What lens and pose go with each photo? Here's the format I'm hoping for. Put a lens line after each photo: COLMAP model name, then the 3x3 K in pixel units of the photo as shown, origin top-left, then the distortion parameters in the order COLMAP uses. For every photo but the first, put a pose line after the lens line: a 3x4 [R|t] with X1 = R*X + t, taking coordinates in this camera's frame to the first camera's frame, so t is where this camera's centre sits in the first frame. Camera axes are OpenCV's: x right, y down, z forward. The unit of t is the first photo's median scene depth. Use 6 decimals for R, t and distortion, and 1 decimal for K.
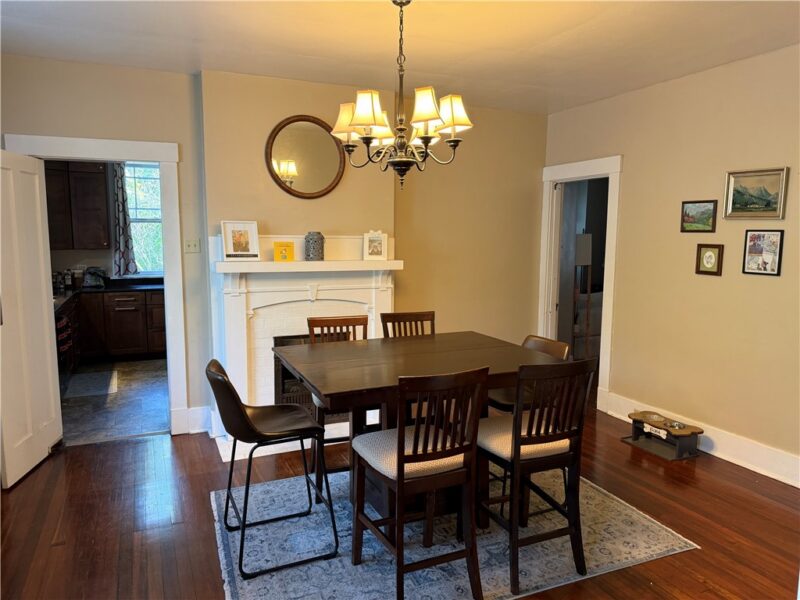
lens RADIAL K [[573.0, 0, 400.0], [0, 573.0, 300.0], [0, 0, 1]] dist [0.006721, 0.001830]
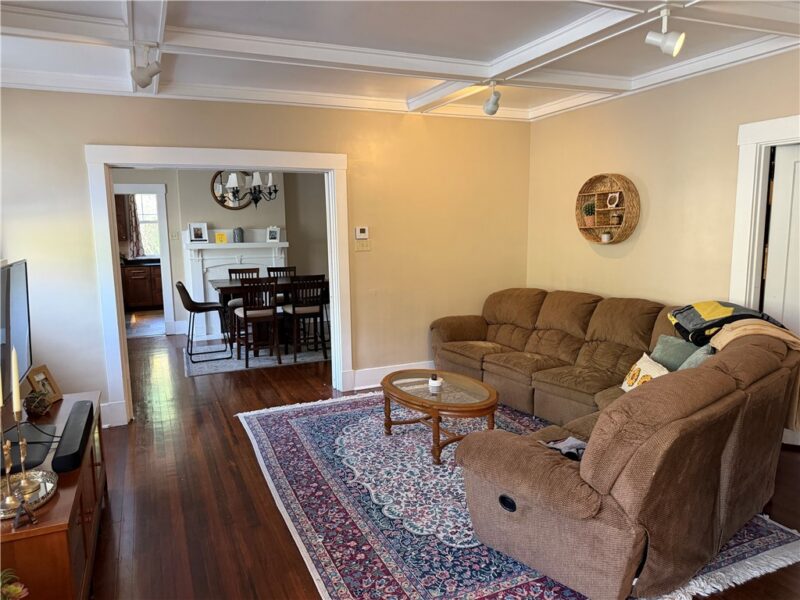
lens RADIAL K [[573.0, 0, 400.0], [0, 573.0, 300.0], [0, 0, 1]] dist [0.006721, 0.001830]
pose [[0.999765, -0.021150, -0.004657, 0.374370], [0.021215, 0.999671, 0.014449, 0.100814], [0.004350, -0.014545, 0.999885, -0.865639]]
